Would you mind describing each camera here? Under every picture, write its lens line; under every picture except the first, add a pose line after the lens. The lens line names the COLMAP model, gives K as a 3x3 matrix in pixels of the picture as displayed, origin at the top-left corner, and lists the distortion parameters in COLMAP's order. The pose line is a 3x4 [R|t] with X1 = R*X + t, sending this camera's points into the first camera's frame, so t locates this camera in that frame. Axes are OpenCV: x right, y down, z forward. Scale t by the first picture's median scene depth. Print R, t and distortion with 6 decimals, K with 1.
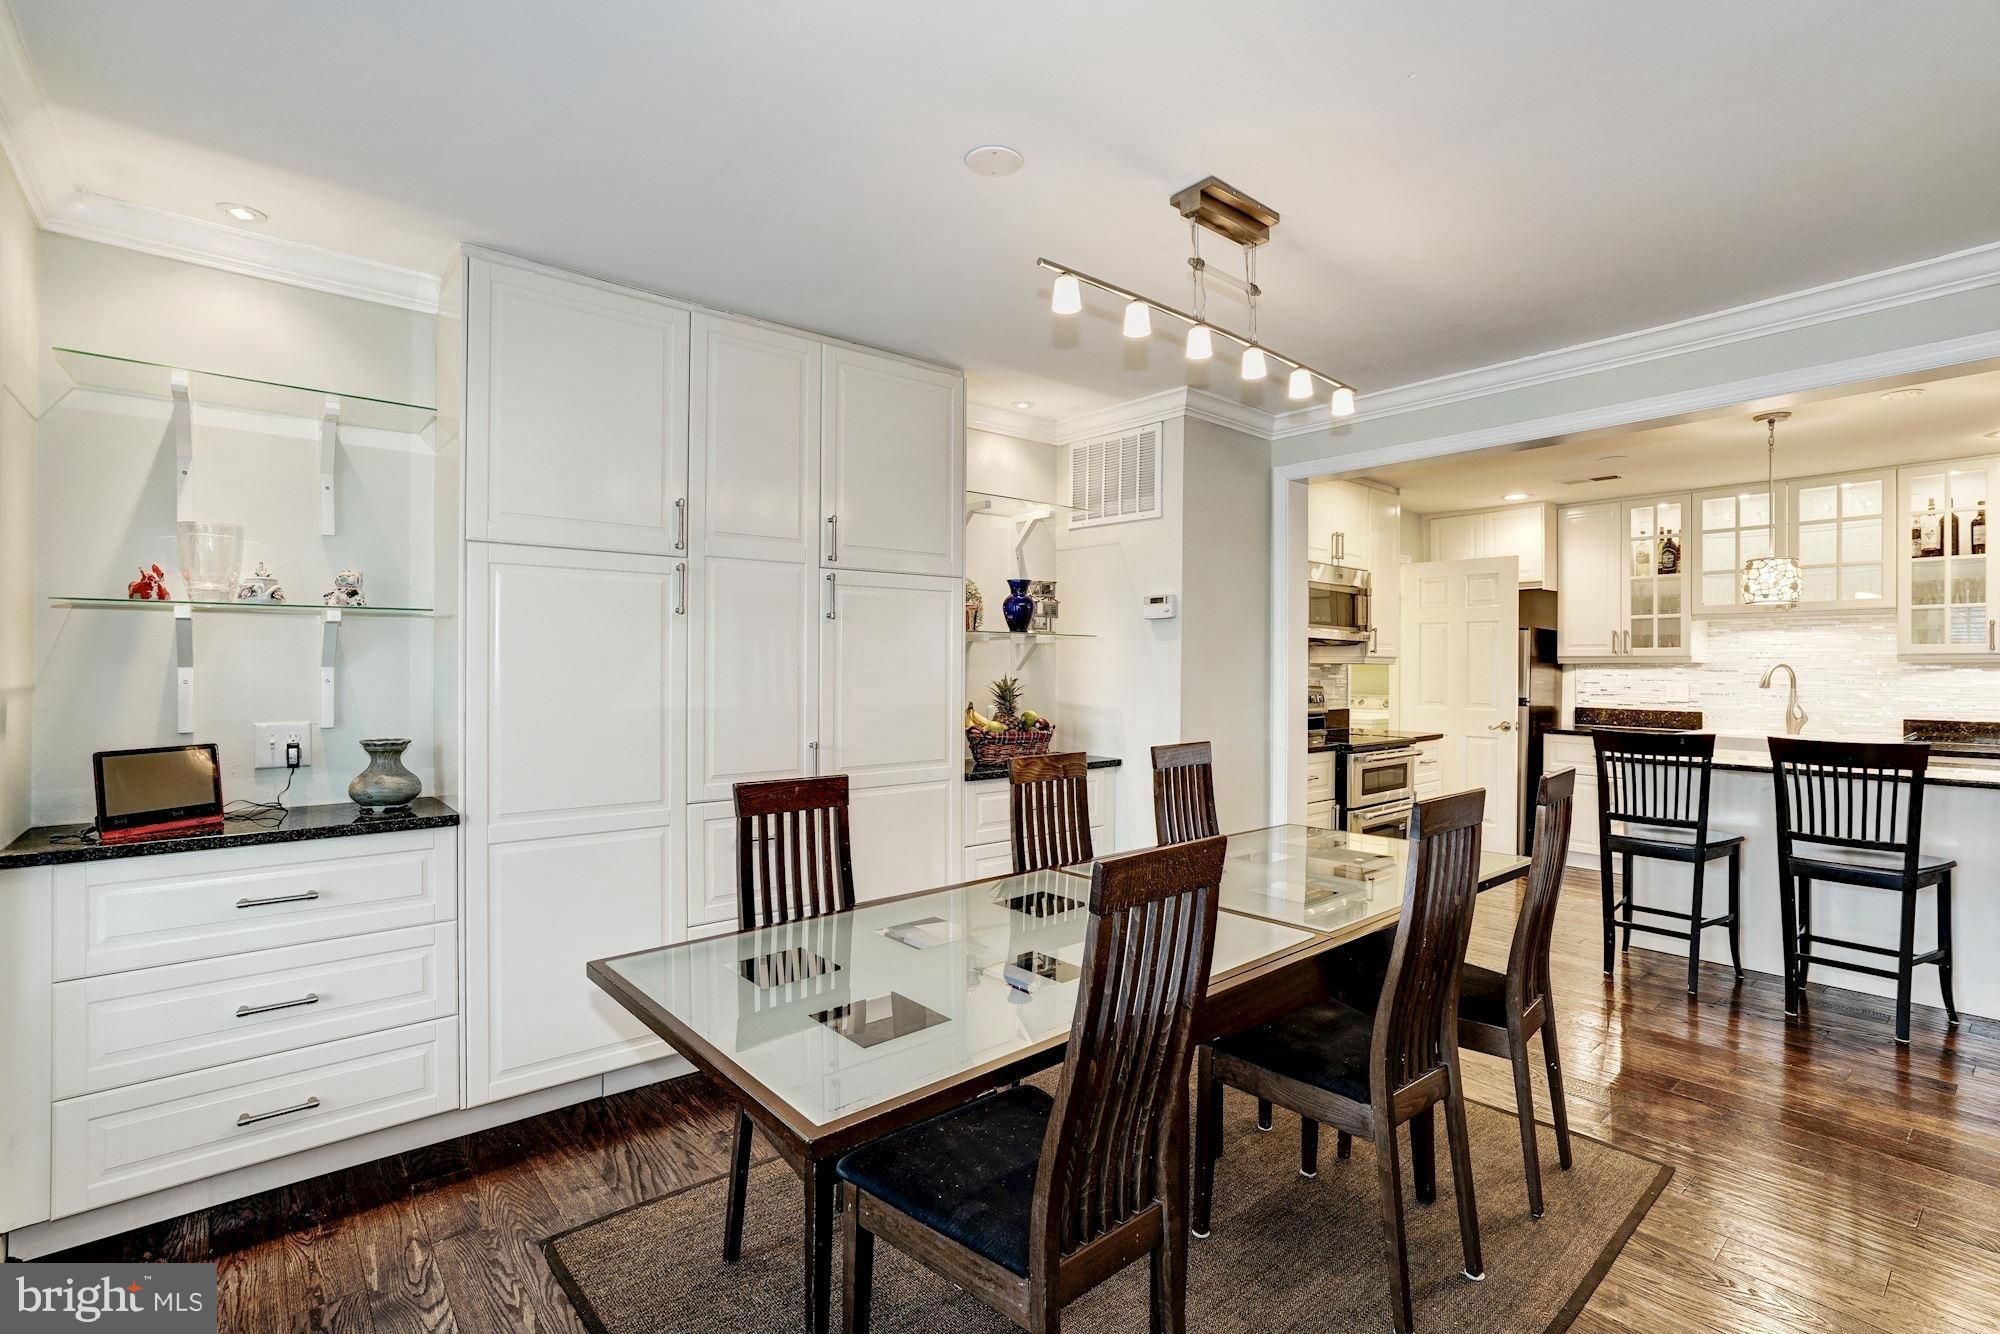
lens RADIAL K [[931.3, 0, 1000.0], [0, 931.3, 667.0], [0, 0, 1]] dist [0.001098, 0.000367]
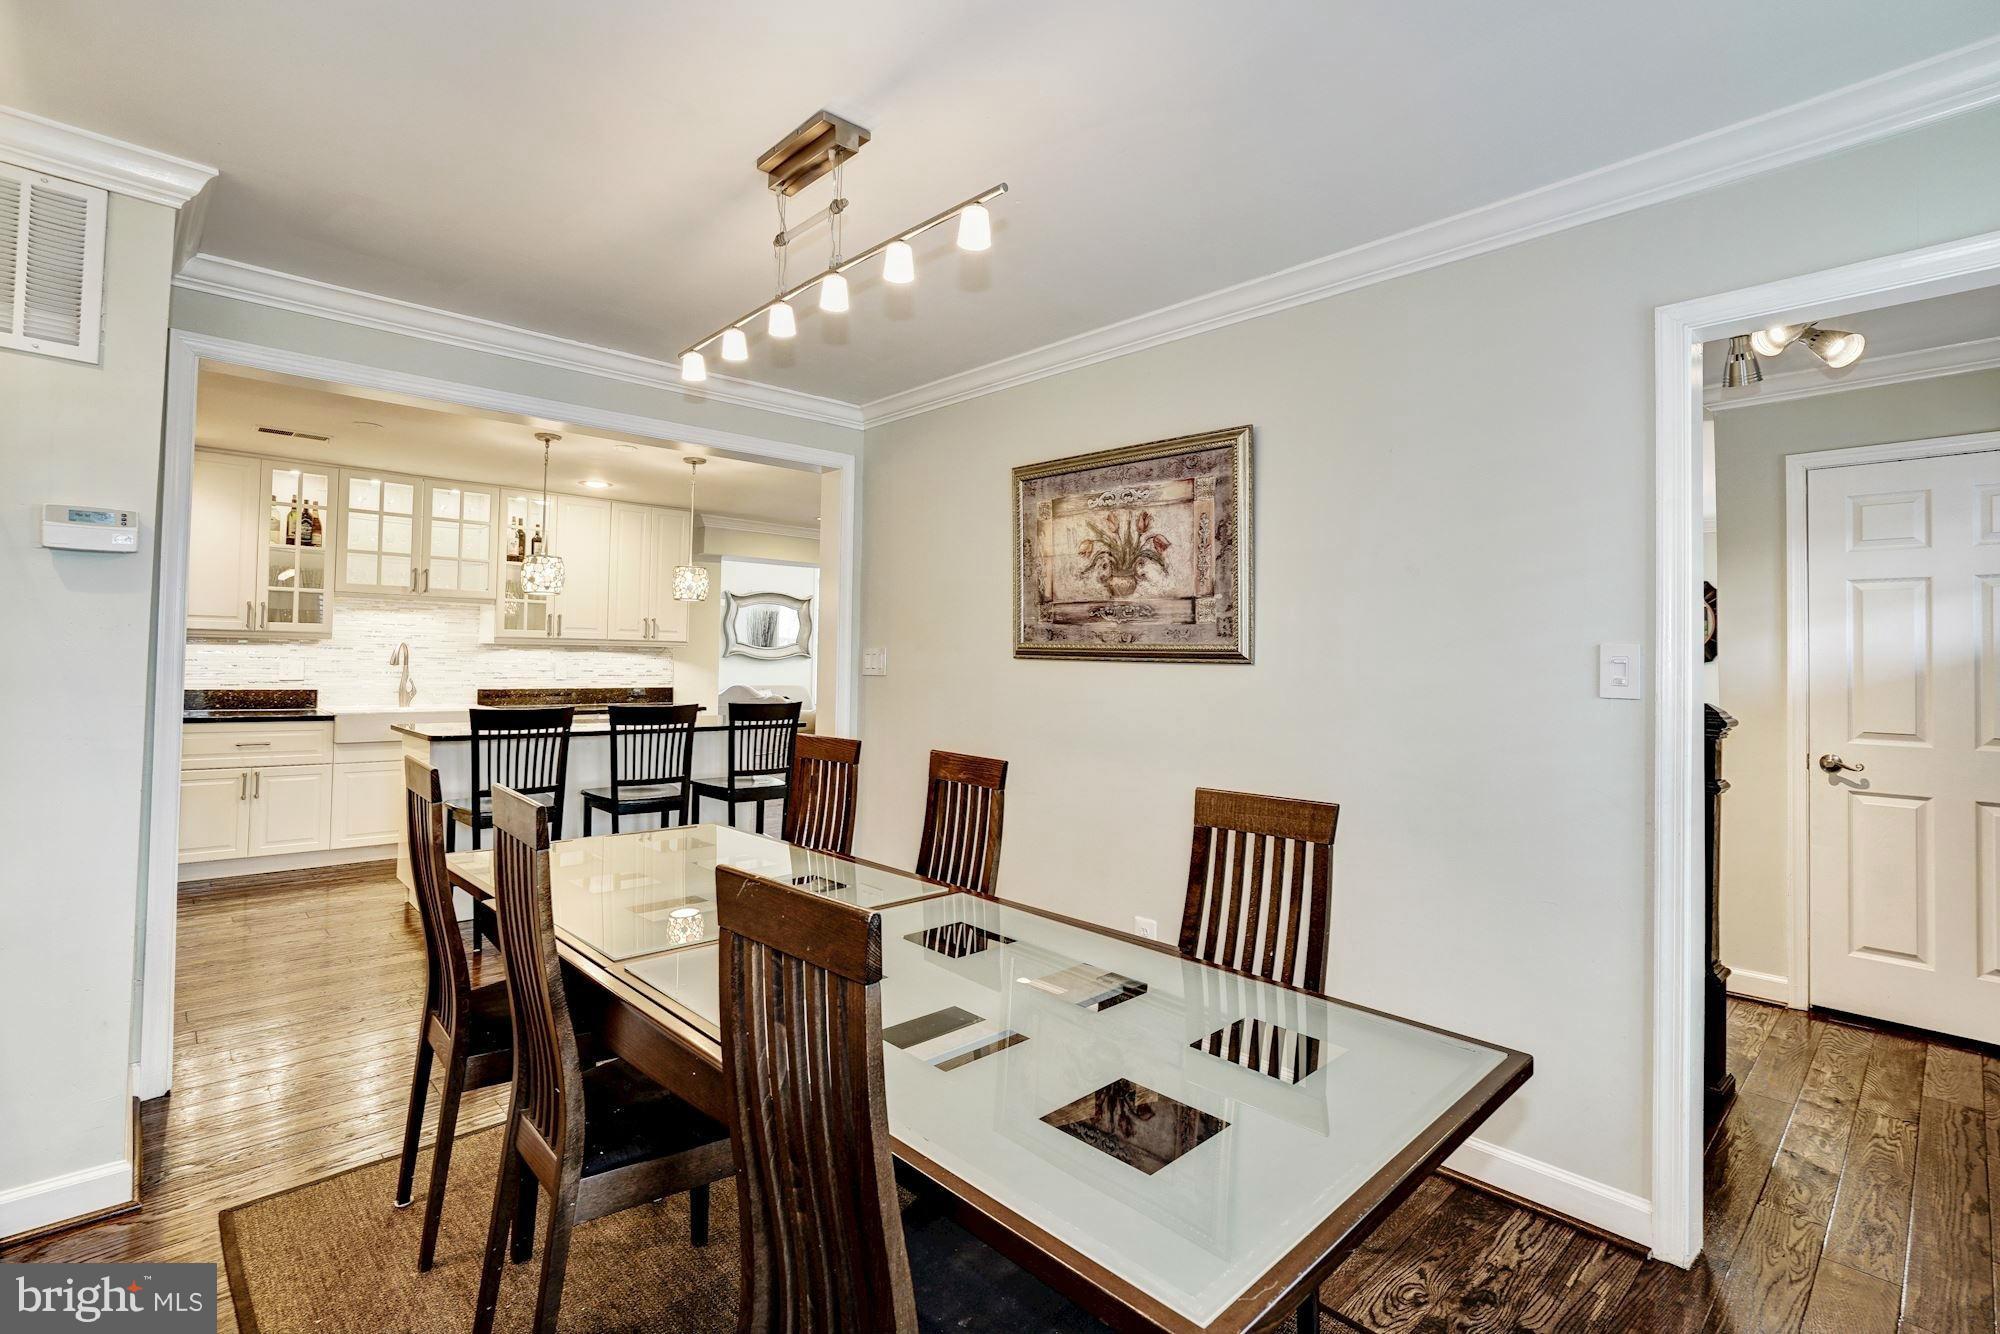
lens RADIAL K [[918.0, 0, 1020.9], [0, 918.0, 662.5], [0, 0, 1]] dist [-0.030329, 0.017659]
pose [[-0.054426, -0.007312, 0.998491, -0.342576], [-0.019141, 0.999797, 0.006279, -0.000626], [-0.998334, -0.018770, -0.054555, 0.435952]]
